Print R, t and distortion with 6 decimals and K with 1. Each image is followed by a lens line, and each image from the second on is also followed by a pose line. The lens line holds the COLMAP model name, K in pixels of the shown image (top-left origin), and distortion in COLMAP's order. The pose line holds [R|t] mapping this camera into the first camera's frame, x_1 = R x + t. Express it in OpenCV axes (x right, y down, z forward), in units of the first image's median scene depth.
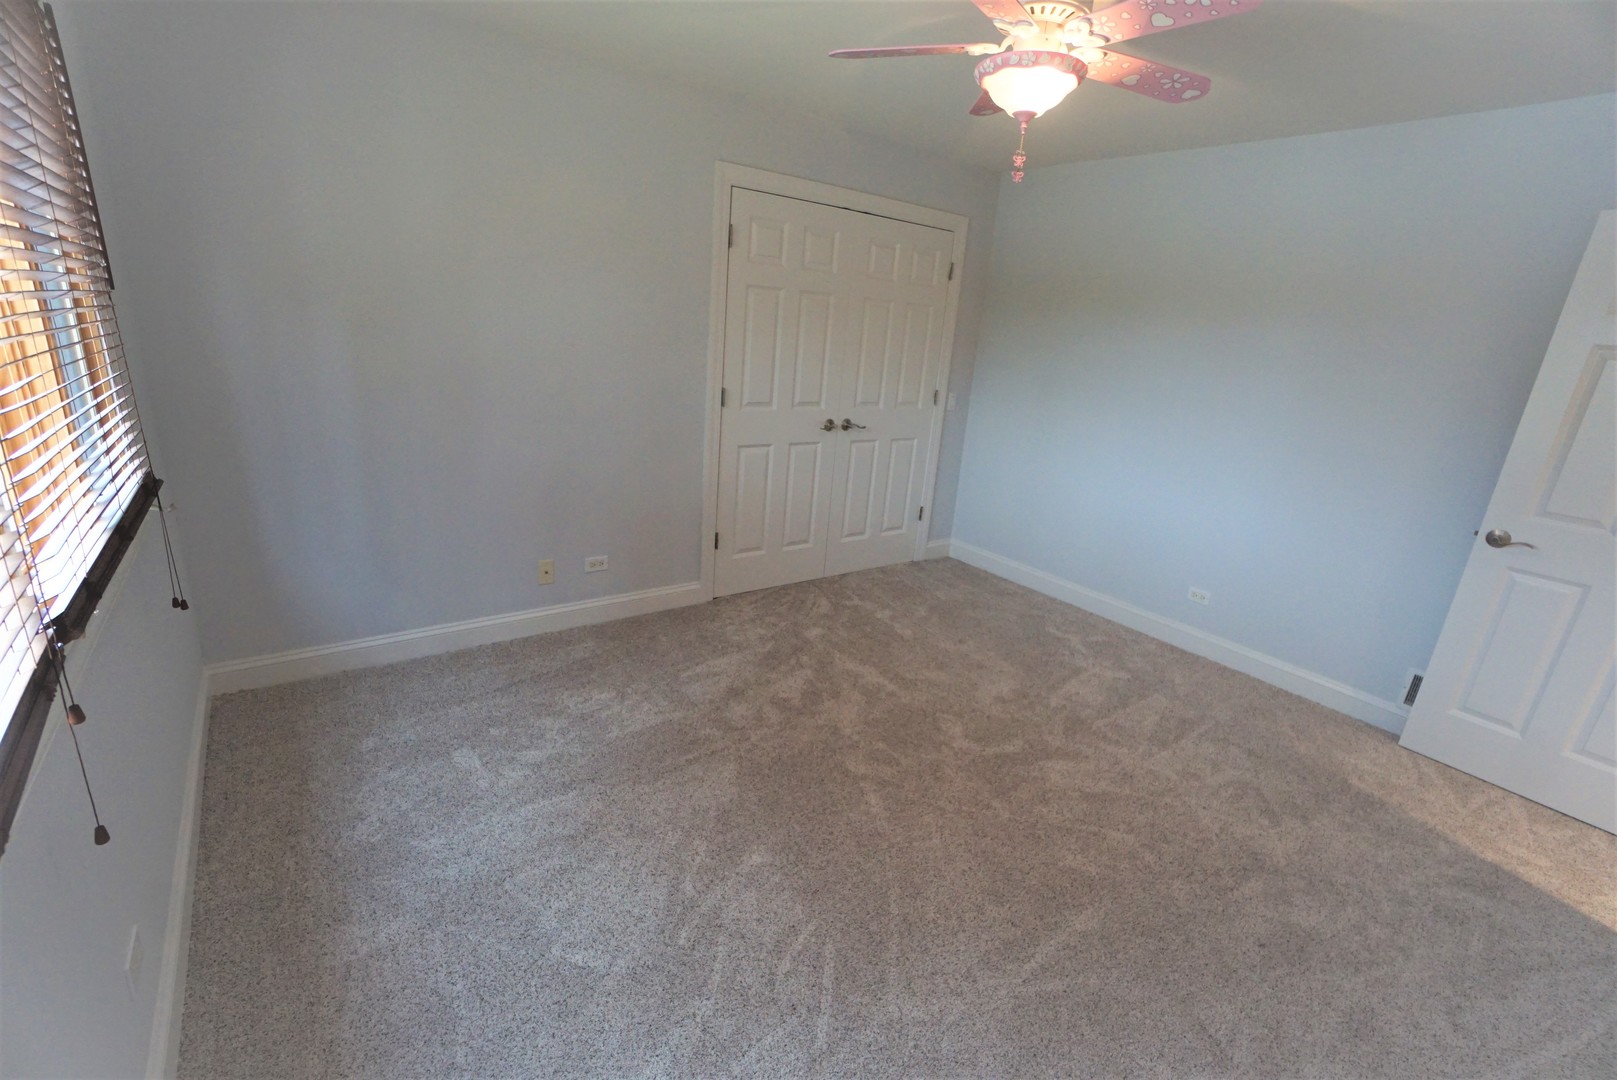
lens RADIAL K [[703.2, 0, 798.1], [0, 703.2, 539.3], [0, 0, 1]] dist [-0.032275, 0.004020]
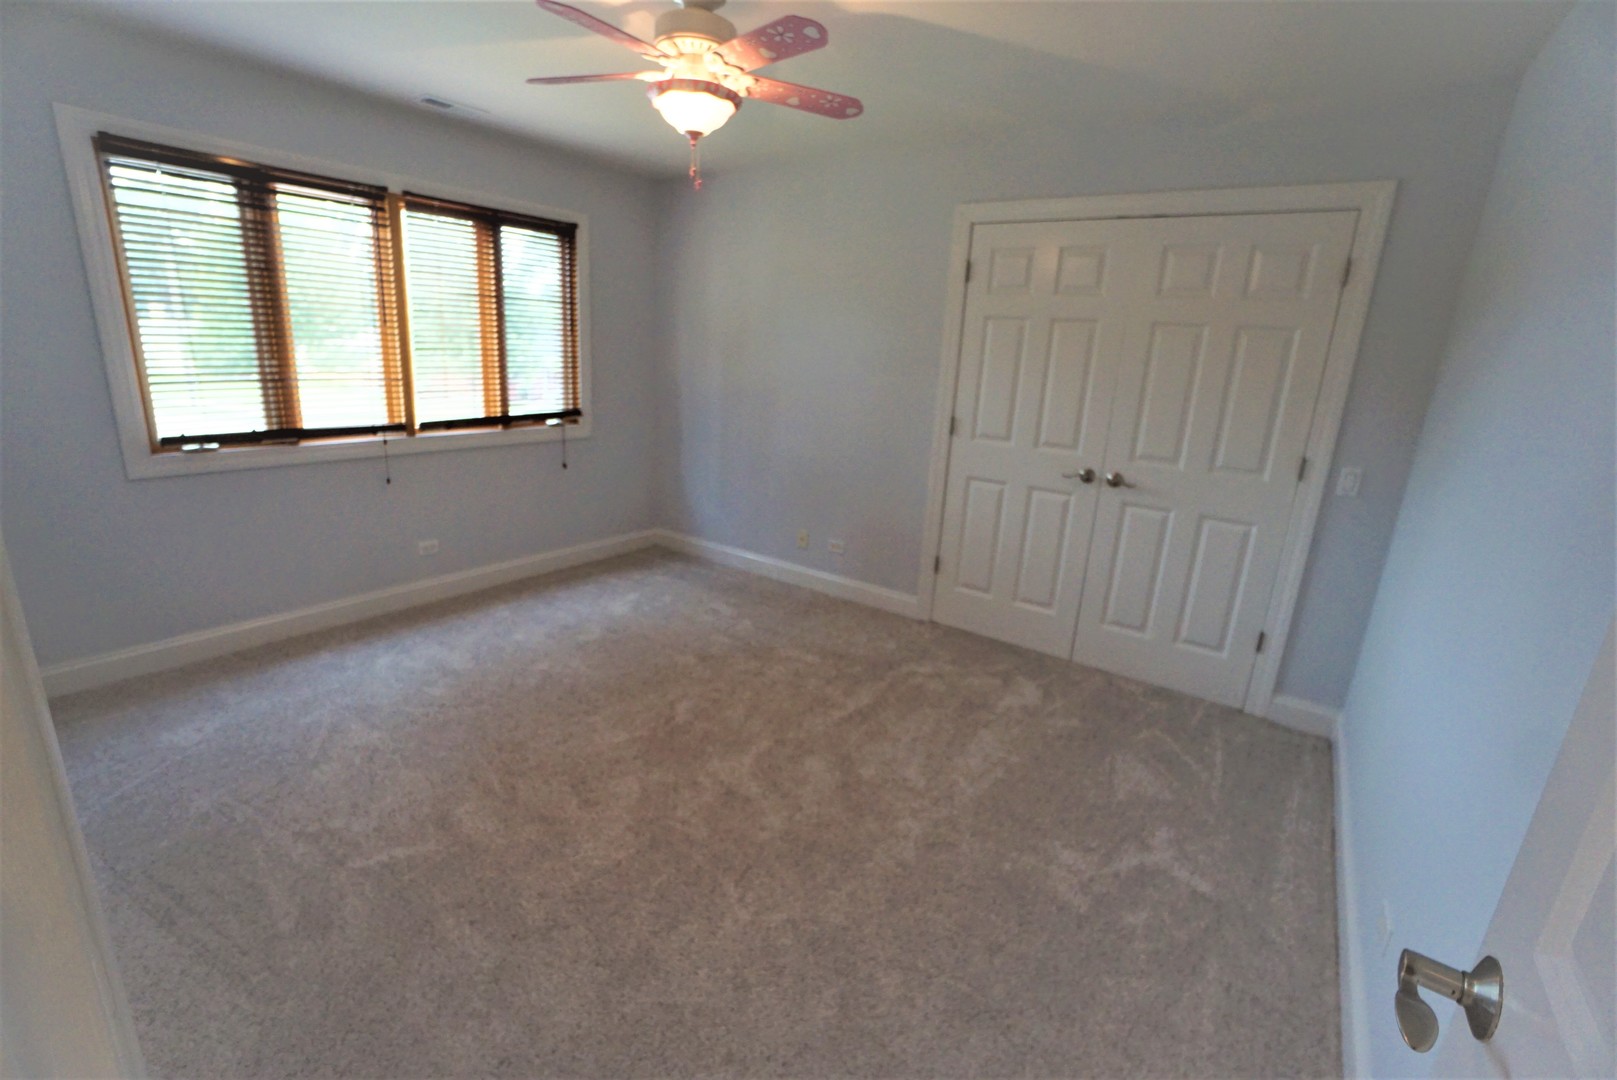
lens RADIAL K [[703.2, 0, 802.2], [0, 703.2, 542.5], [0, 0, 1]] dist [-0.032275, 0.004020]
pose [[0.325035, 0.205965, -0.923001, 0.728619], [-0.308258, 0.945765, 0.102491, -0.069721], [0.894052, 0.251209, 0.370897, 0.417824]]
